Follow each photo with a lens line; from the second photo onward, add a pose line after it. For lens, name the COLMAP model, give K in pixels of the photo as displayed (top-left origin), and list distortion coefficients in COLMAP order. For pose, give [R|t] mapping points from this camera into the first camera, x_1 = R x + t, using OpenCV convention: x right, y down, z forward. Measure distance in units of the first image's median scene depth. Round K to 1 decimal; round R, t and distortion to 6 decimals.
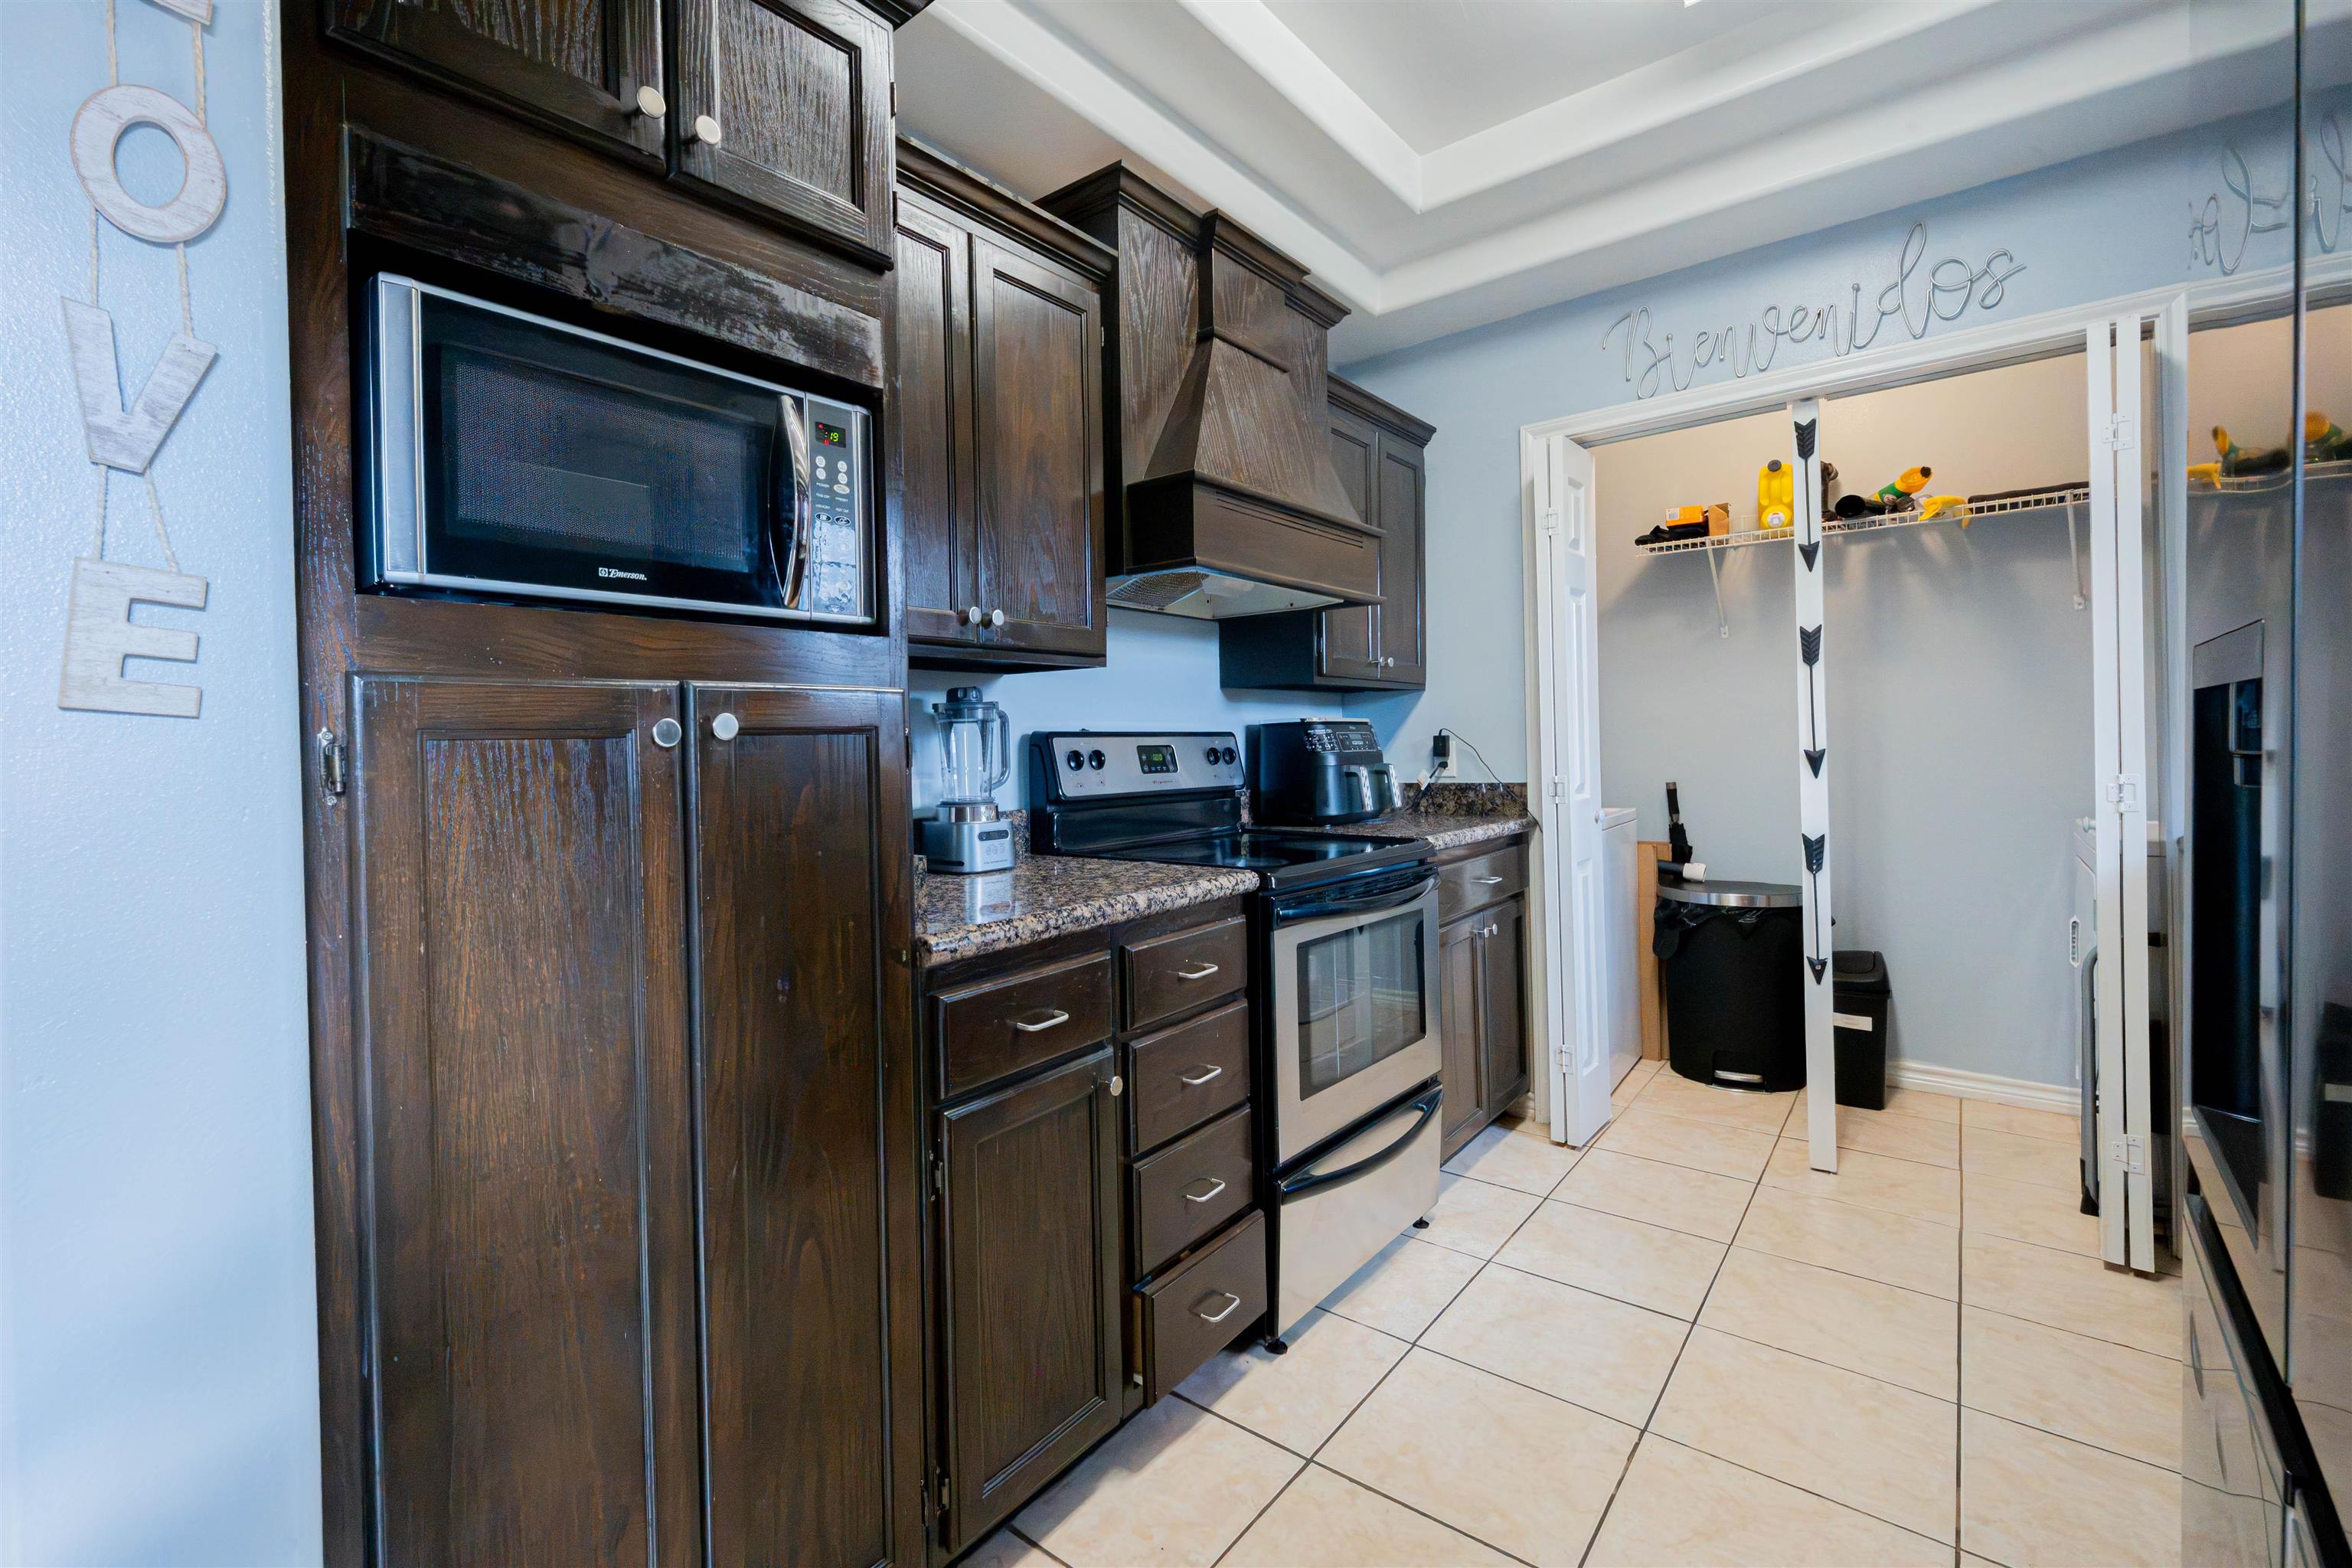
lens RADIAL K [[1024.5, 0, 1094.0], [0, 1024.5, 749.3], [0, 0, 1]] dist [-0.003285, -0.000930]
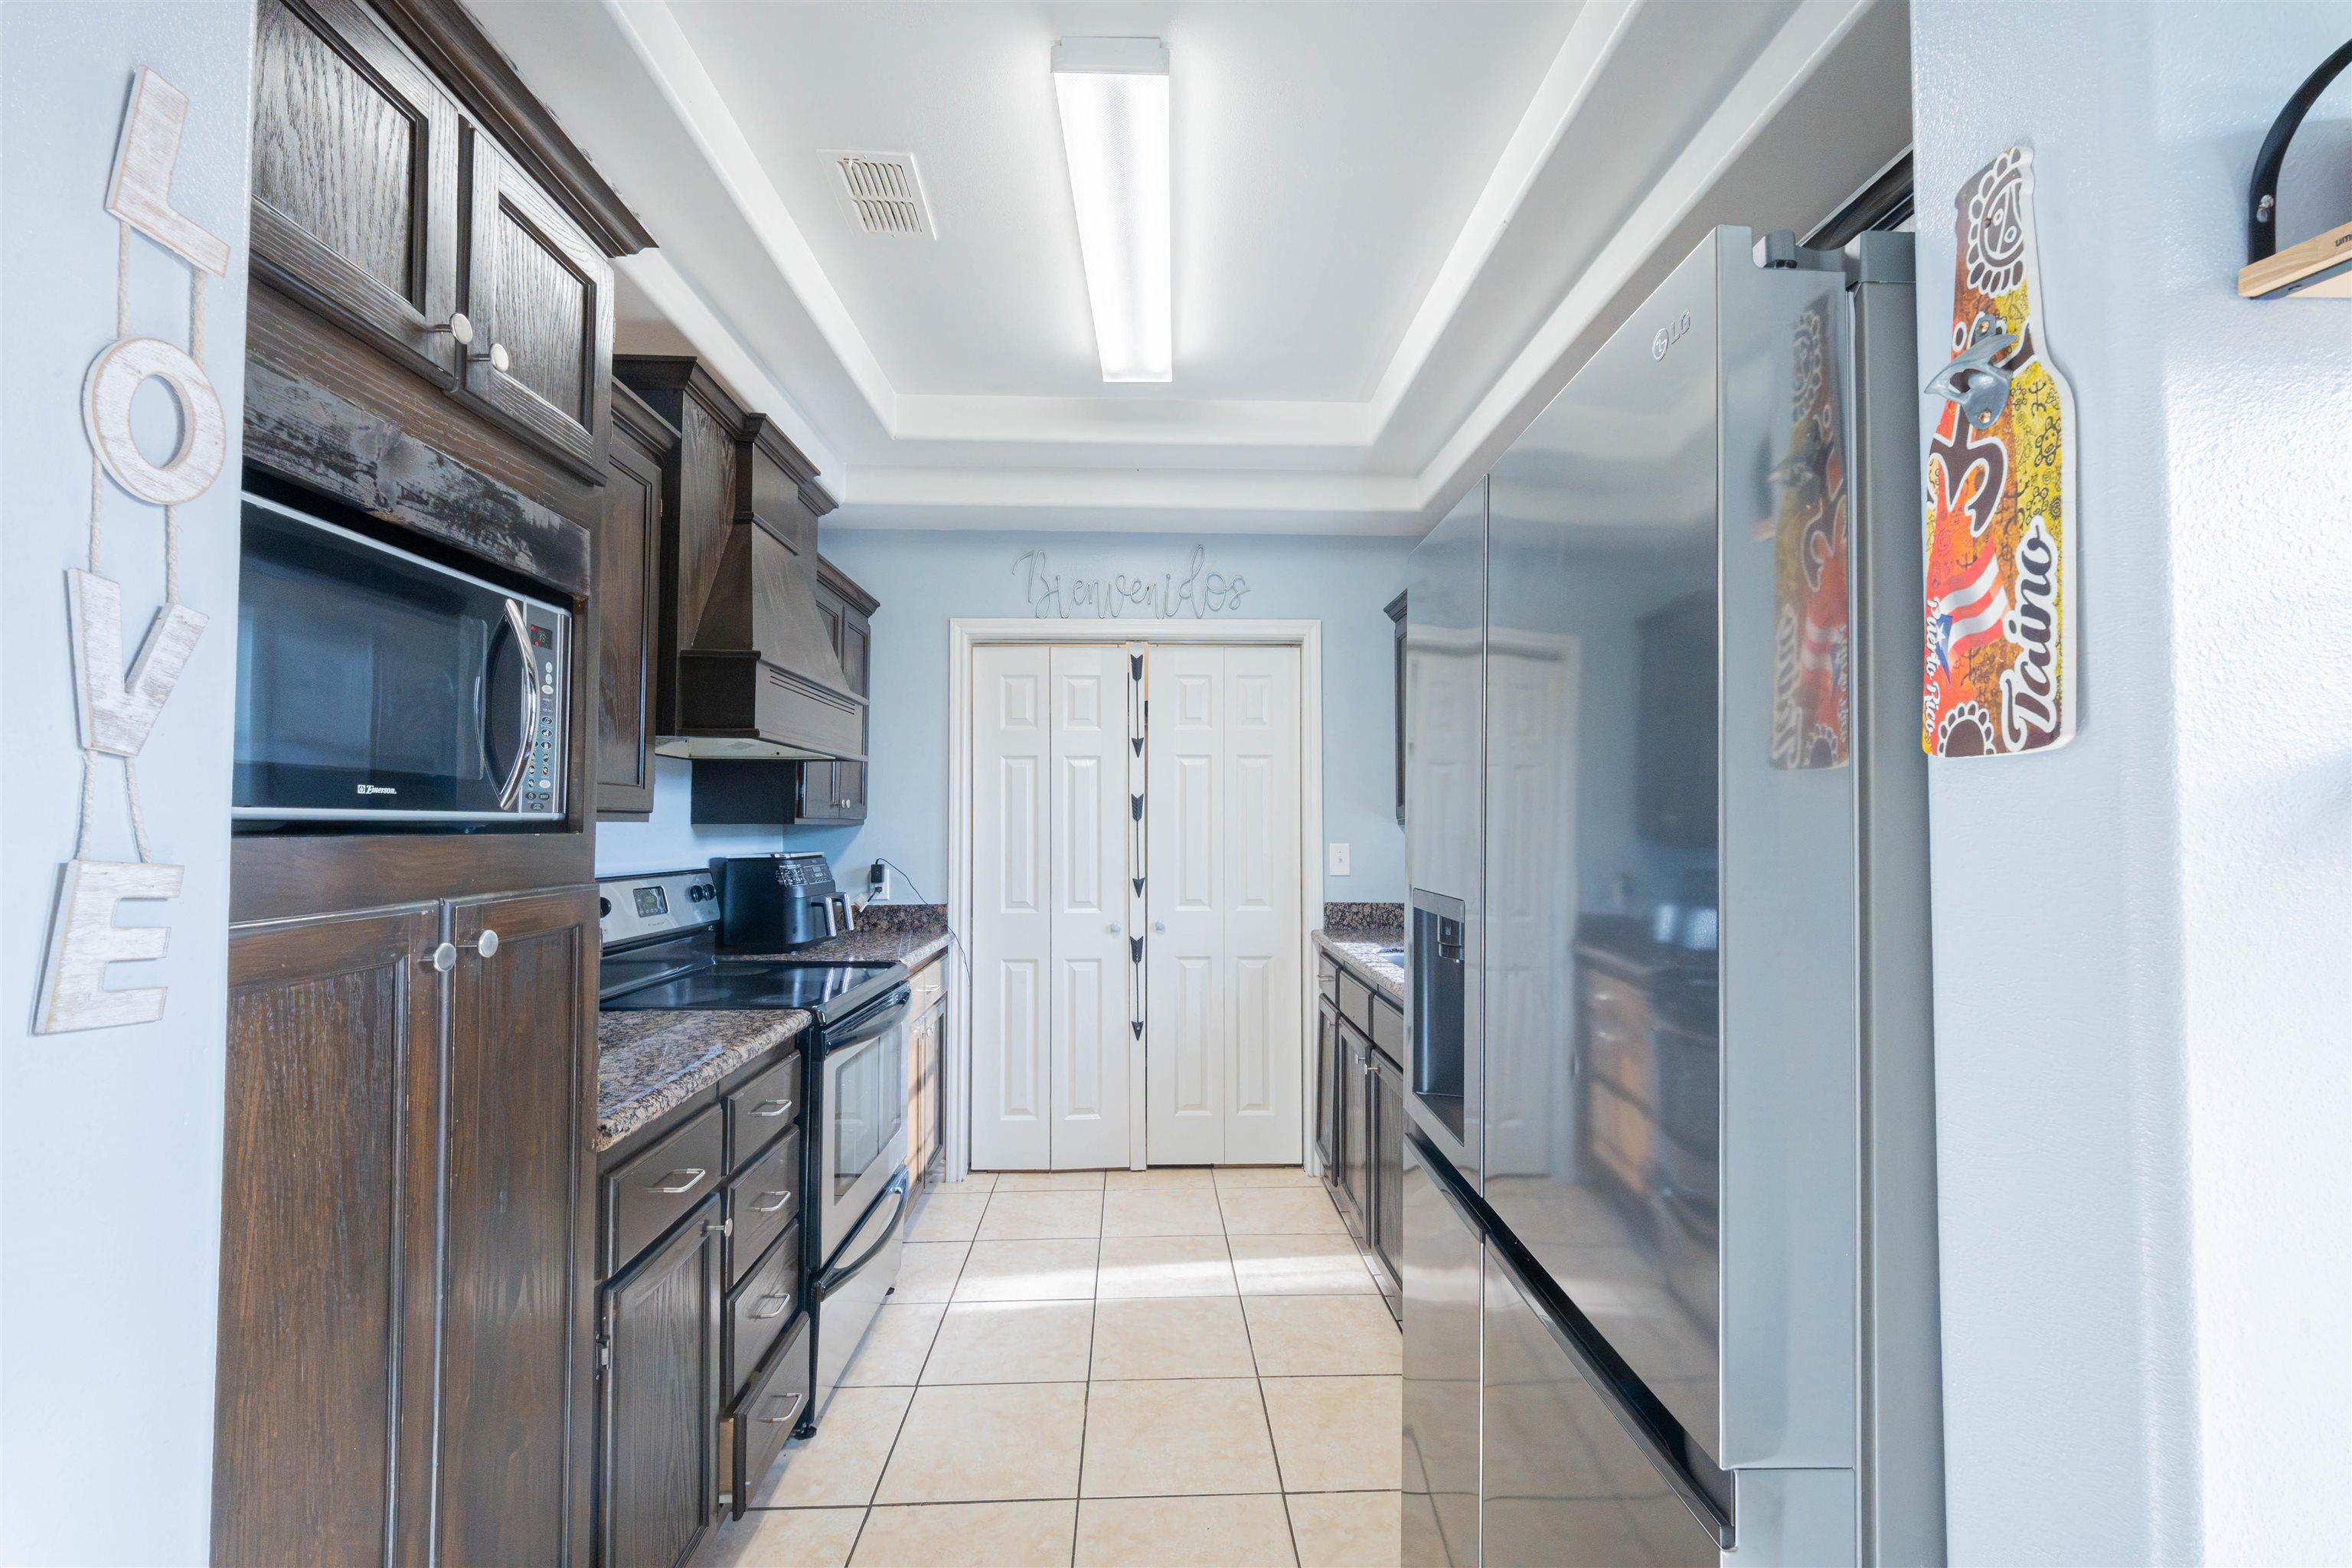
lens RADIAL K [[975.4, 0, 1182.4], [0, 975.4, 790.0], [0, 0, 1]] dist [0.001651, -0.000402]
pose [[0.730198, 0.045898, 0.681692, -0.293657], [-0.011690, 0.998434, -0.054701, -0.071697], [-0.683136, 0.031974, 0.729591, -0.093448]]
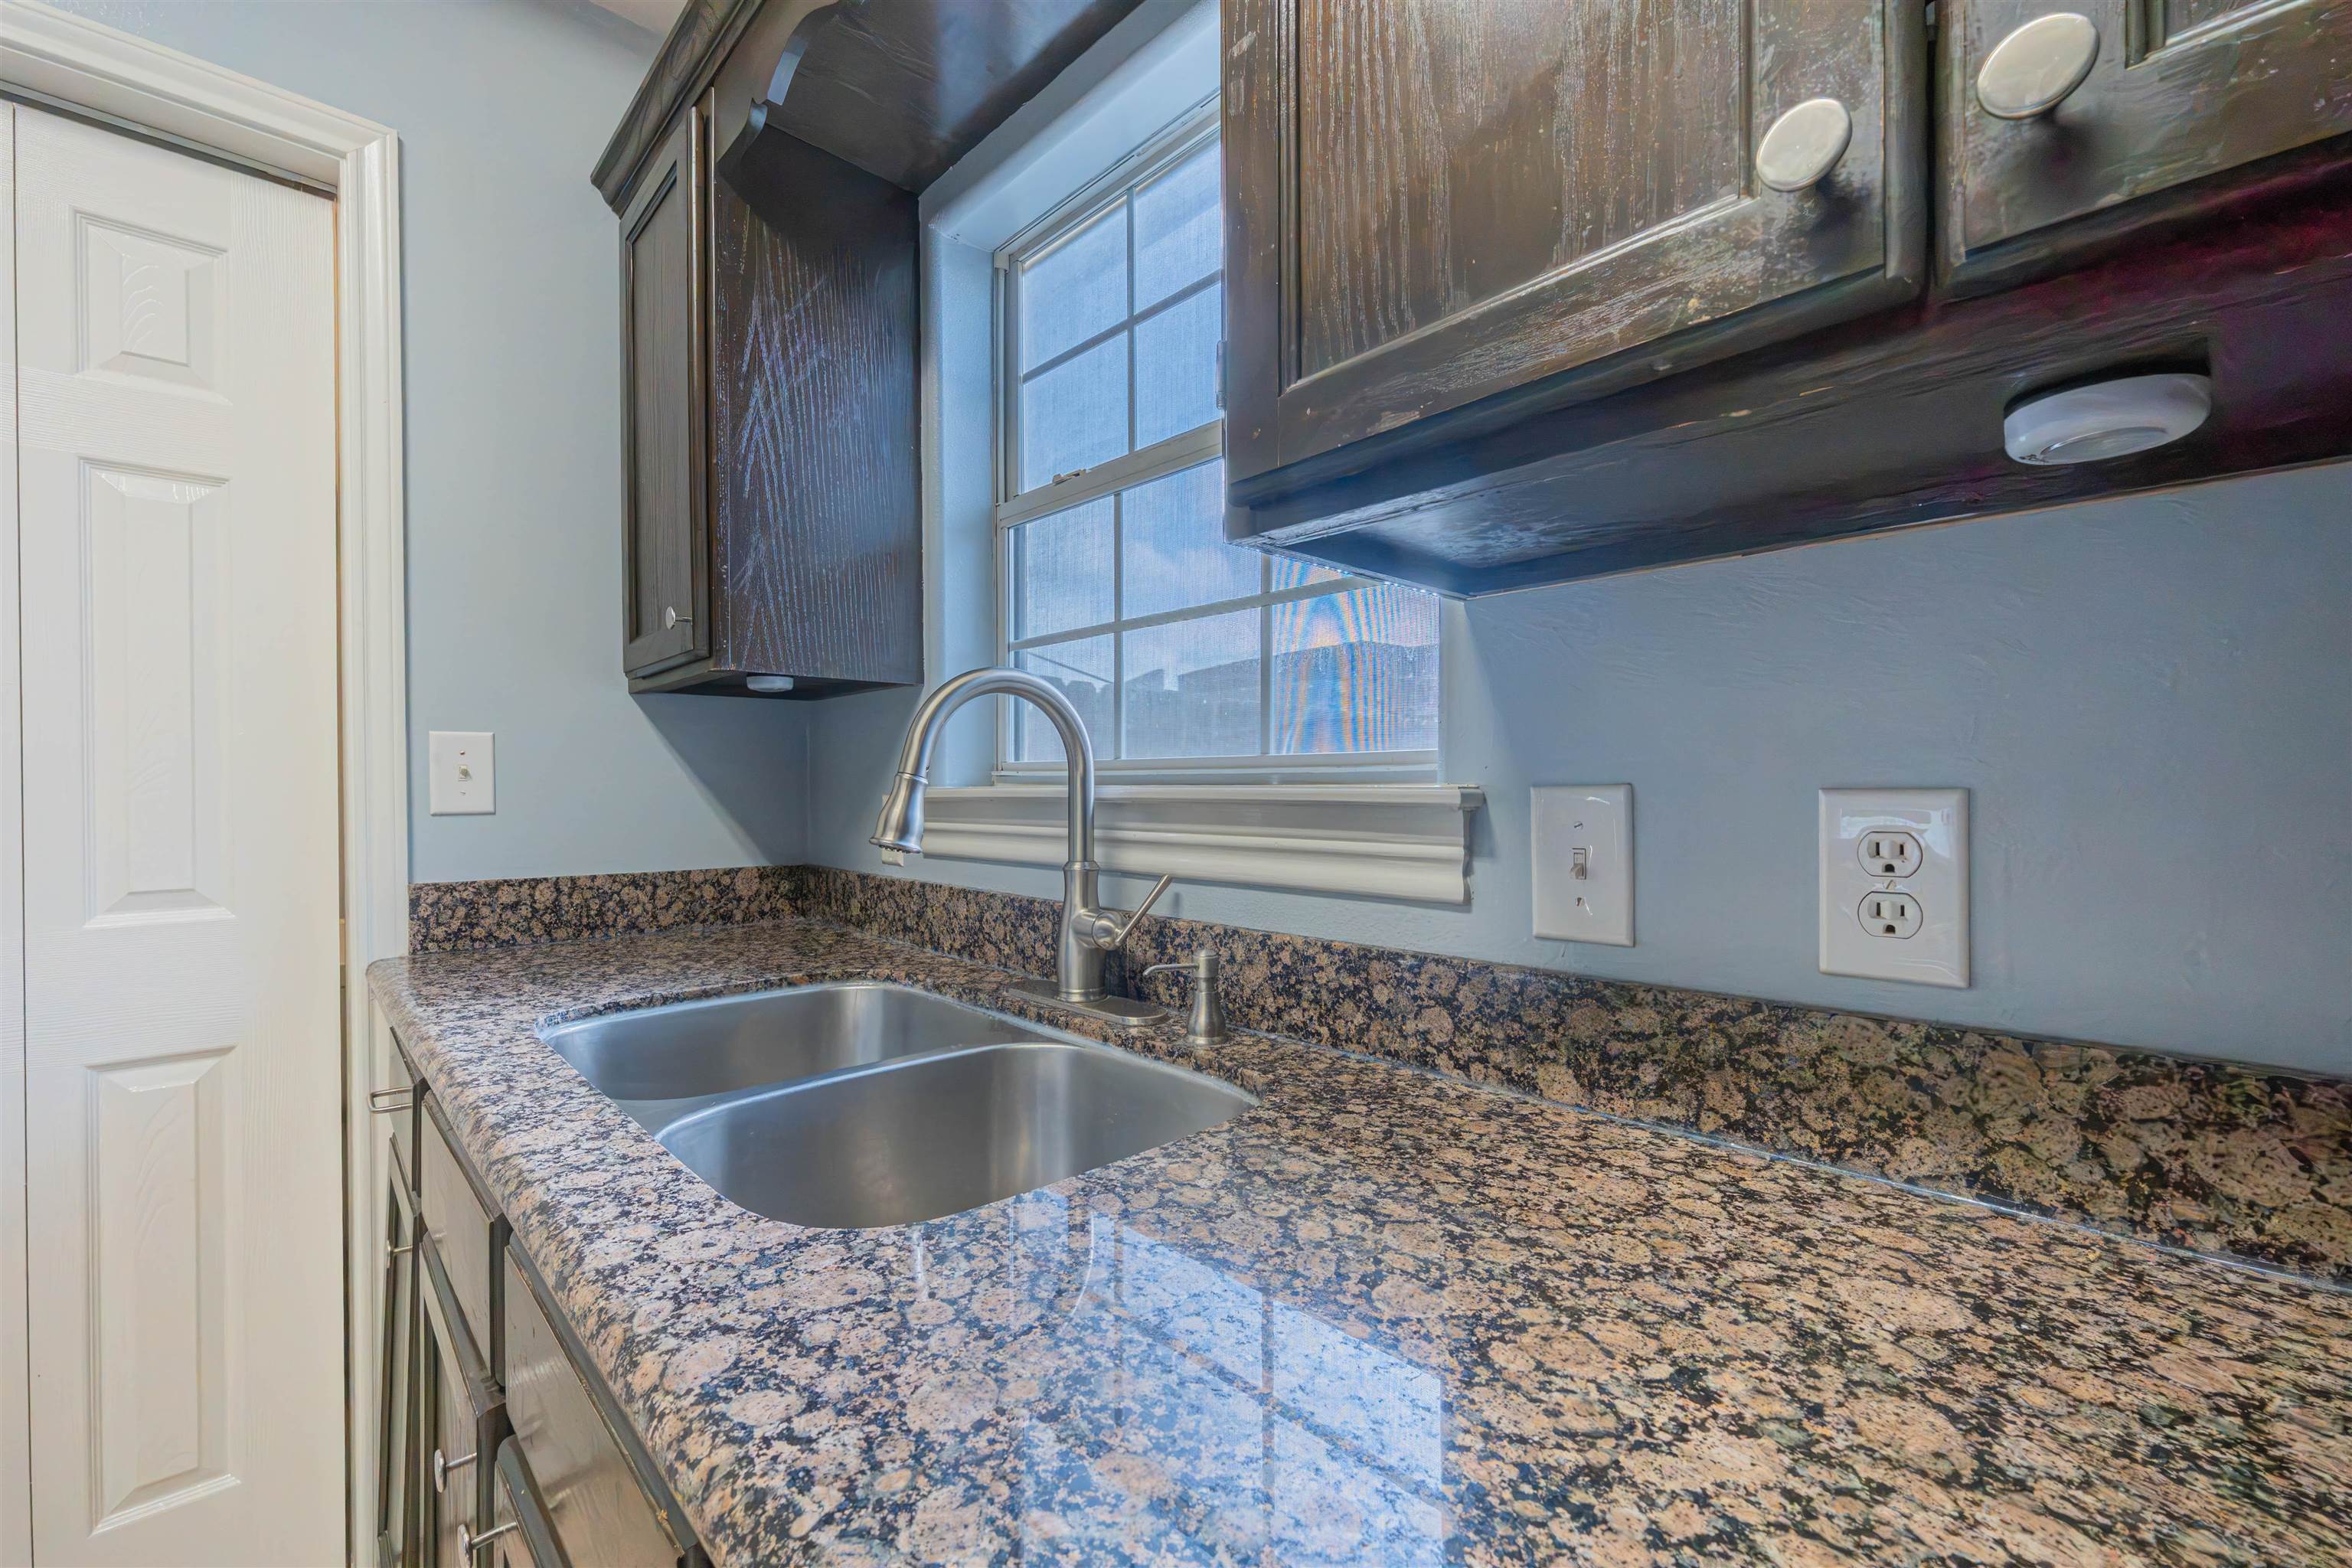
lens RADIAL K [[992.8, 0, 1166.7], [0, 992.8, 790.6], [0, 0, 1]] dist [0.003413, 0.000375]
pose [[0.110226, 0.016781, 0.993765, 0.565156], [0.011987, 0.999762, -0.018212, -0.008245], [-0.993834, 0.013920, 0.109998, 0.489677]]
